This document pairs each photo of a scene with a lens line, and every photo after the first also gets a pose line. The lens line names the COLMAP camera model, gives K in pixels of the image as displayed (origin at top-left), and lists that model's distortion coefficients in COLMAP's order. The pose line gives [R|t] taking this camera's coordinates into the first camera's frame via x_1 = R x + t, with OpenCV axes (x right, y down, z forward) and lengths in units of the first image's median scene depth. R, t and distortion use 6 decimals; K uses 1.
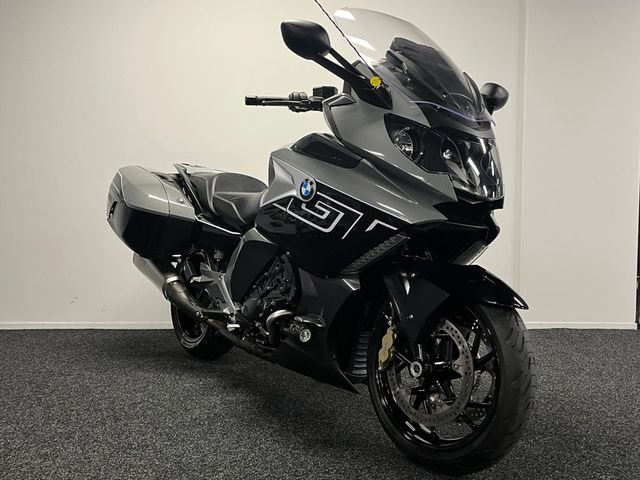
lens RADIAL K [[617.3, 0, 318.7], [0, 617.3, 240.0], [0, 0, 1]] dist [0.006127, 0.000000]
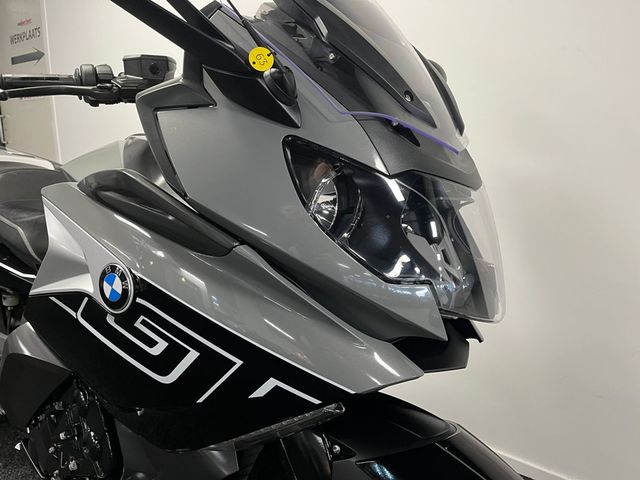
lens RADIAL K [[484.8, 0, 322.9], [0, 484.8, 241.1], [0, 0, 1]] dist [0.056011, -0.063115]
pose [[0.959693, -0.048815, 0.276780, 0.032359], [0.010361, 0.990277, 0.138726, -0.171139], [-0.280861, -0.130266, 0.950867, 0.625462]]
